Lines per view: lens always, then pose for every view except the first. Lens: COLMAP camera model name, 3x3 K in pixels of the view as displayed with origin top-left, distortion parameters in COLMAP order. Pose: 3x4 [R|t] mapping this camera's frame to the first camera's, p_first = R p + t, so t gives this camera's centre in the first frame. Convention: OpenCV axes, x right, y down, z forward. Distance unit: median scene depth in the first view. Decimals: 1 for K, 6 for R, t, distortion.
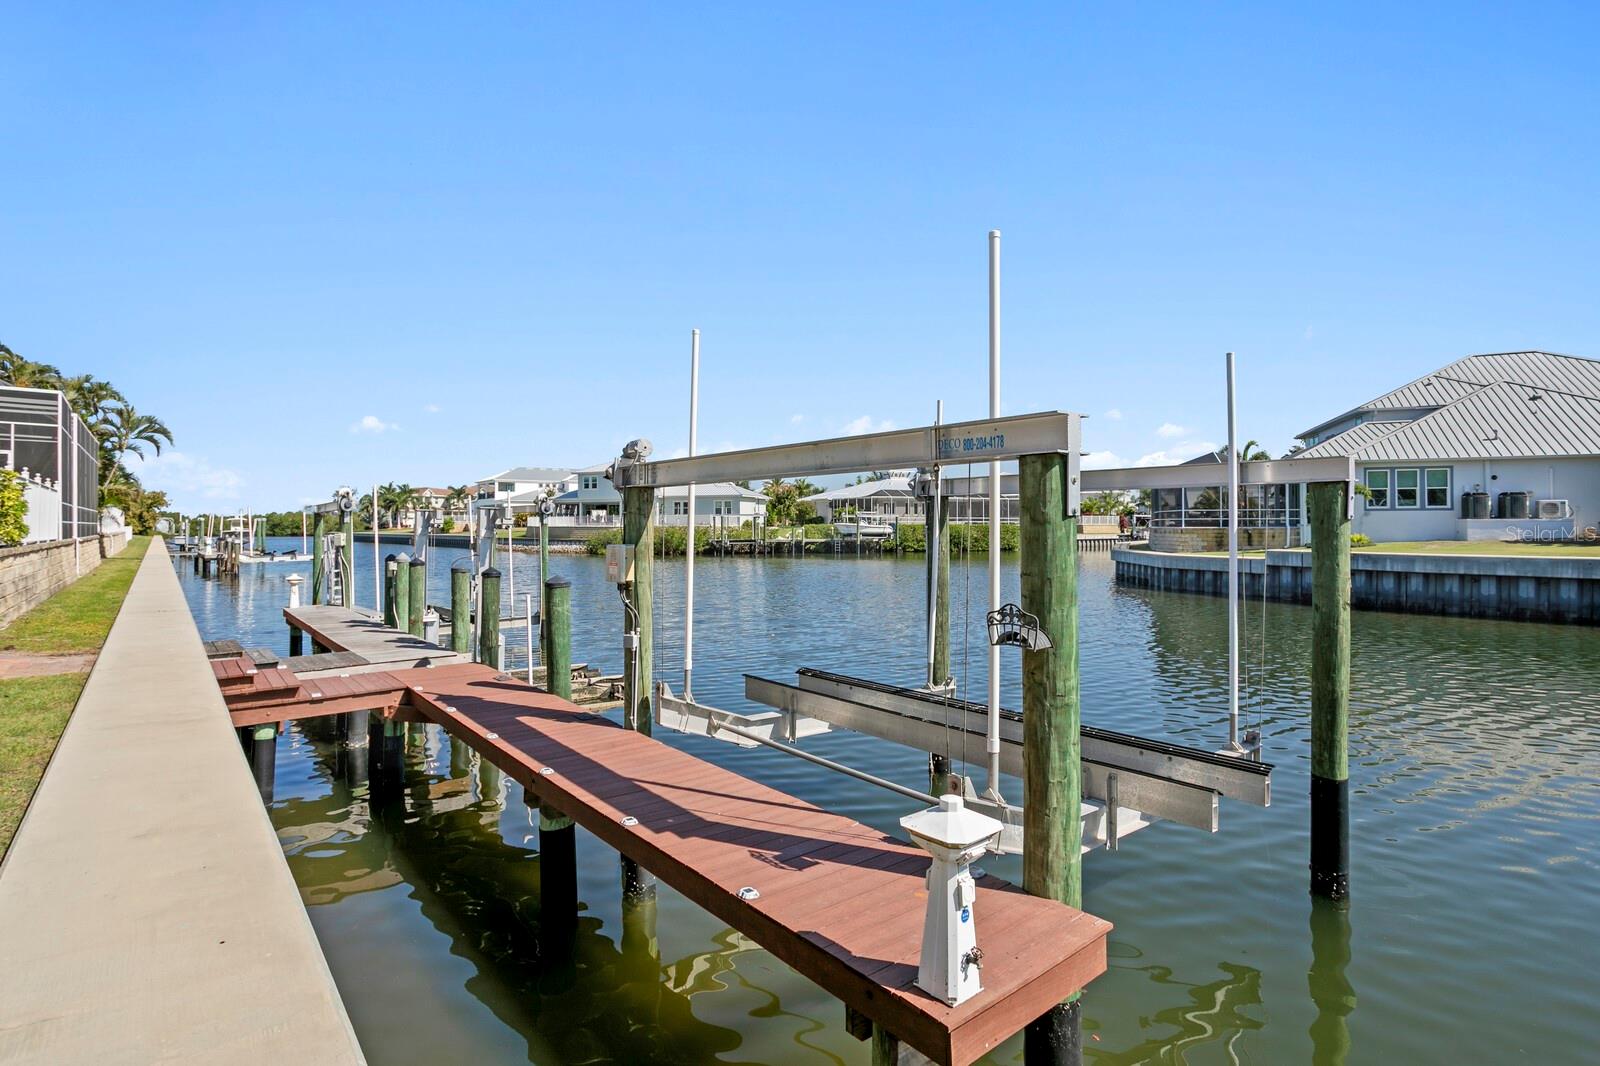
lens RADIAL K [[800.0, 0, 801.6], [0, 800.0, 520.2], [0, 0, 1]] dist [-0.000926, 0.000790]
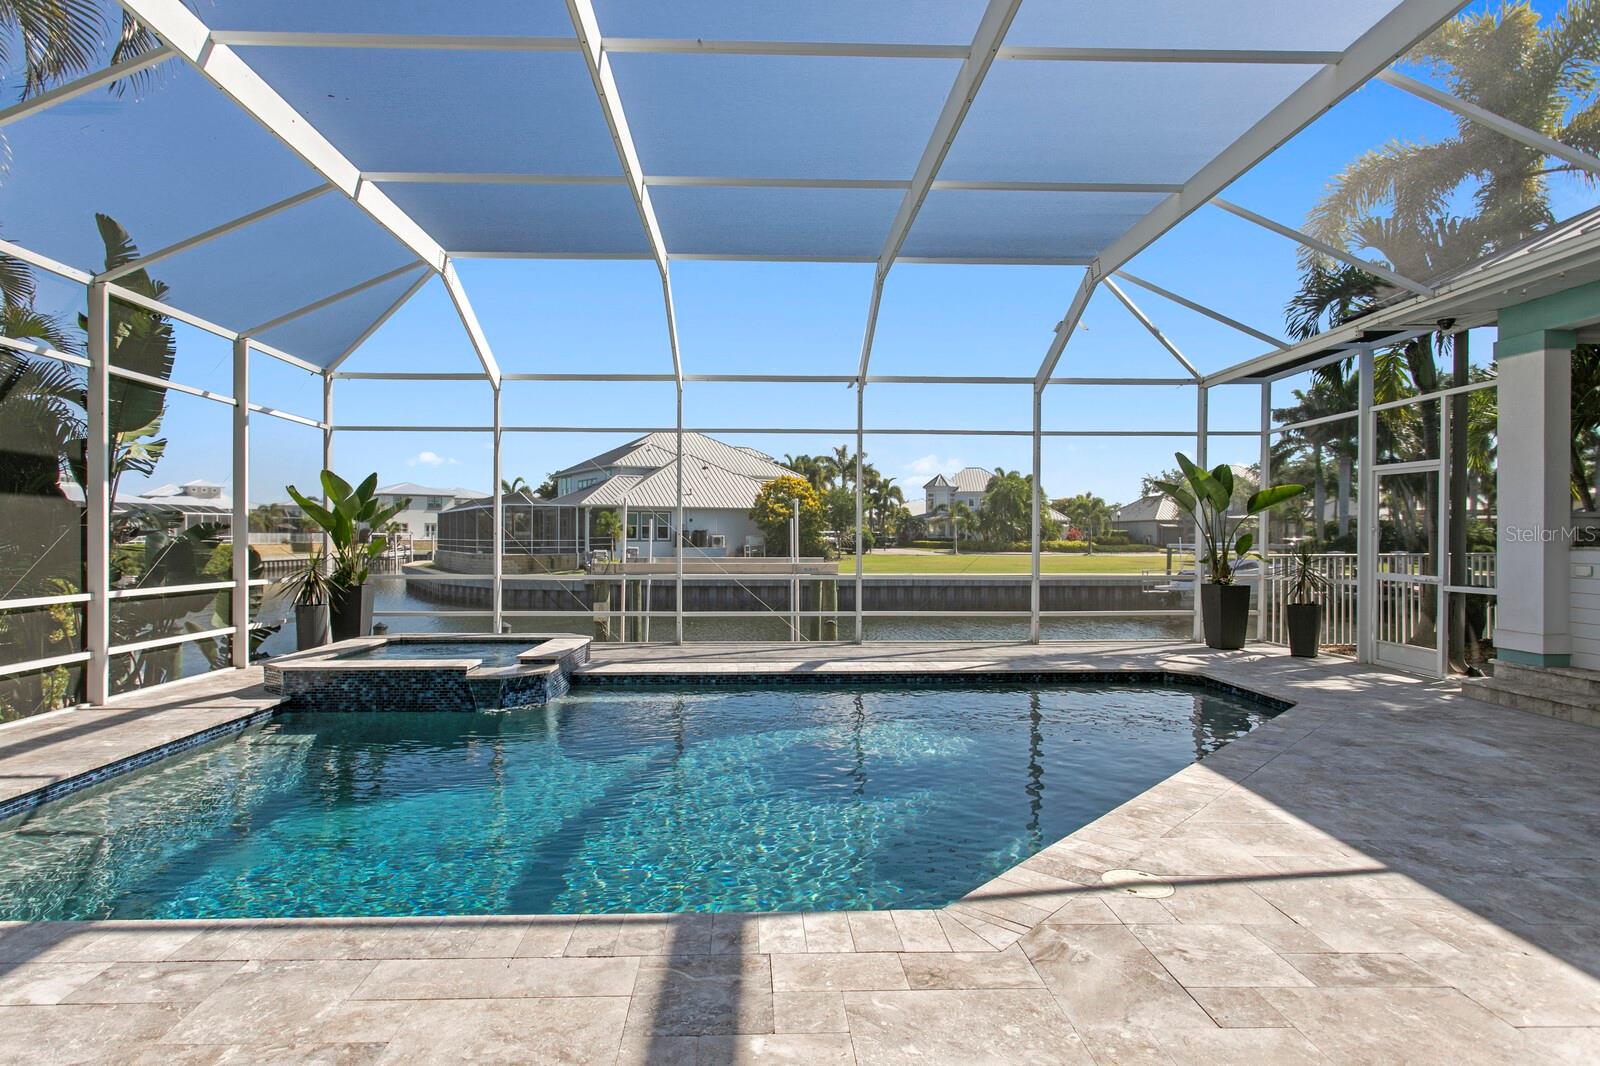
lens RADIAL K [[867.9, 0, 773.9], [0, 867.9, 534.8], [0, 0, 1]] dist [0.001445, 0.000307]
pose [[0.619772, 0.000694, 0.784782, -0.151371], [-0.005942, 0.999975, 0.003808, -0.014266], [-0.784759, -0.007023, 0.619761, -0.068905]]
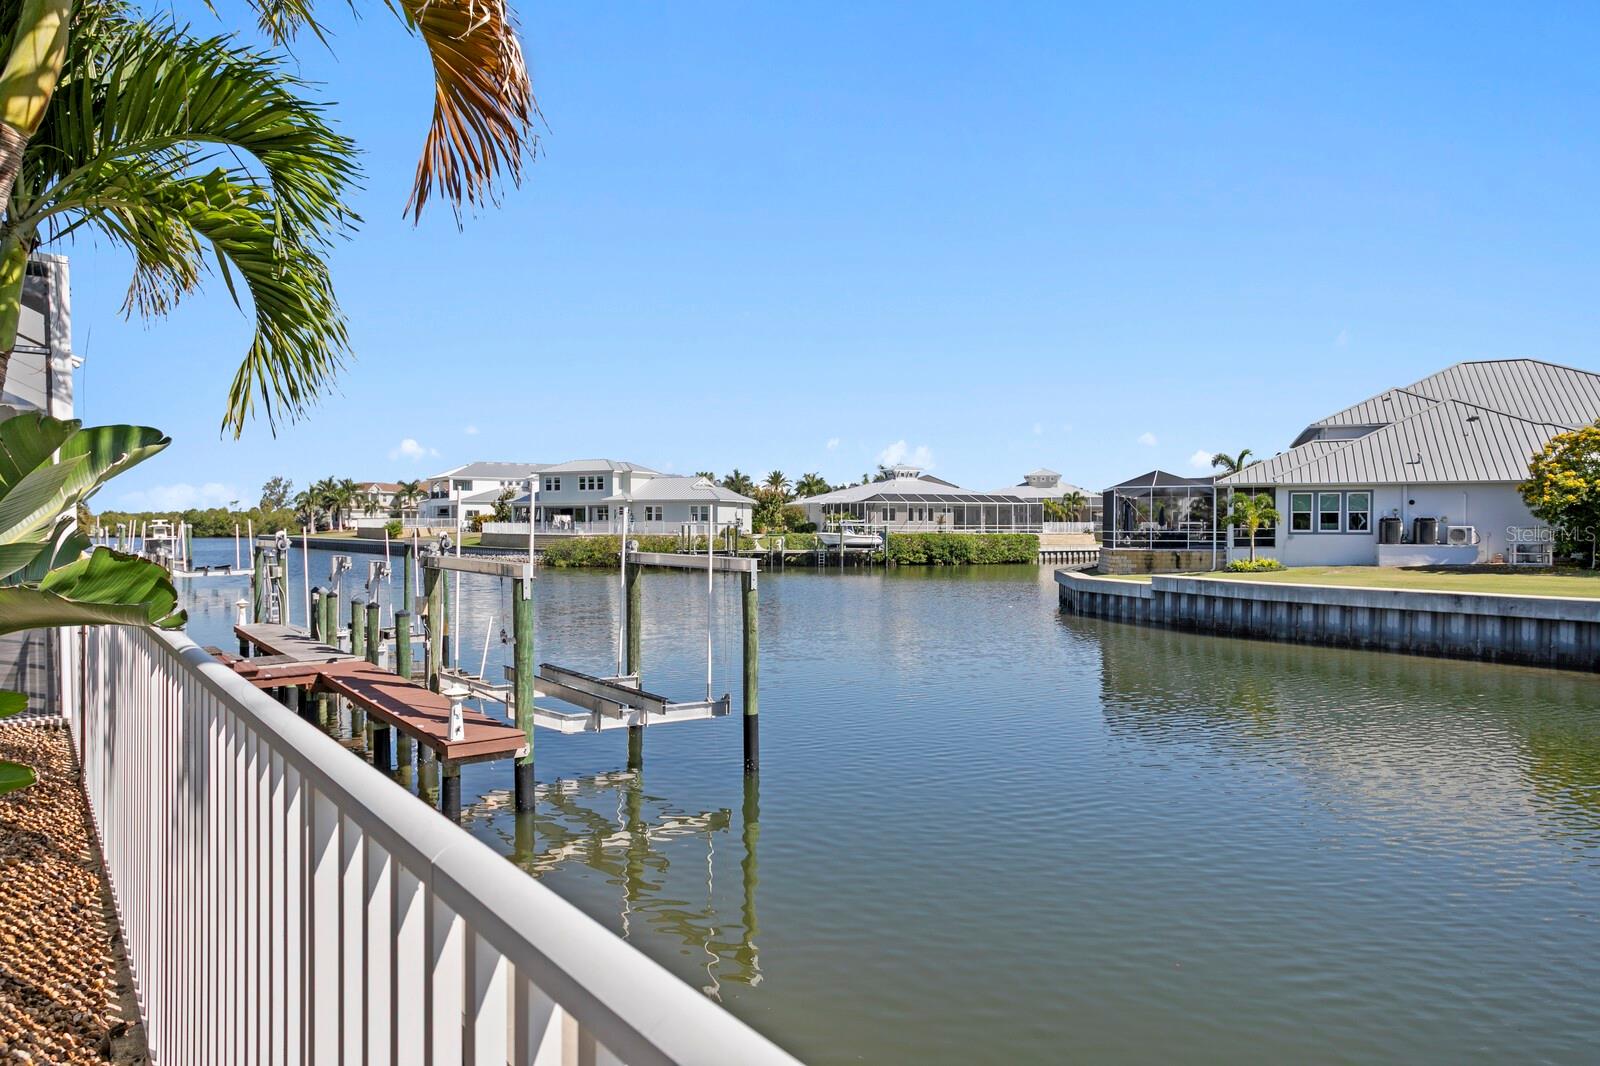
lens RADIAL K [[1003.2, 0, 800.0], [0, 1003.2, 533.0], [0, 0, 1]] dist [0.029936, -0.001735]
pose [[0.999124, 0.003780, -0.041679, 0.070704], [-0.003096, 0.999860, 0.016462, -0.014821], [0.041735, -0.016318, 0.998995, -0.126336]]
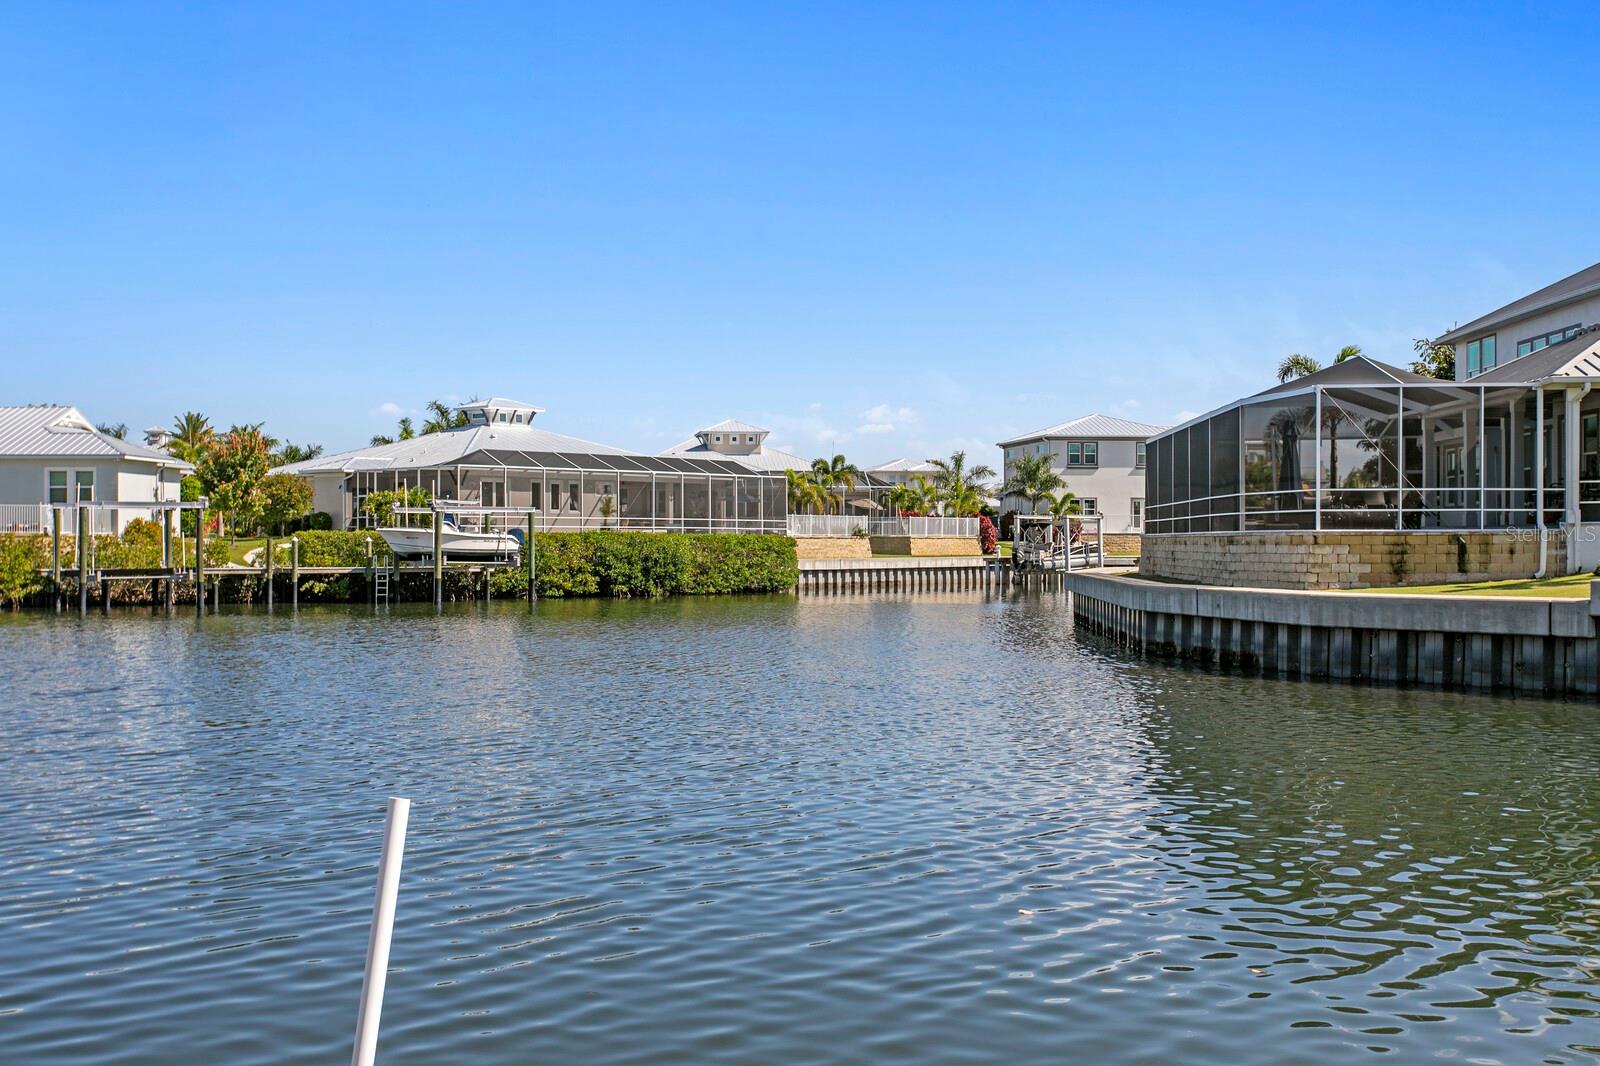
lens RADIAL K [[1755.7, 0, 755.1], [0, 1755.7, 534.6], [0, 0, 1]] dist [0.000391, 0.020548]
pose [[0.954666, 0.003887, 0.297653, -0.040675], [-0.004265, 0.999991, 0.000620, 0.006067], [-0.297648, -0.001862, 0.954674, 0.102329]]
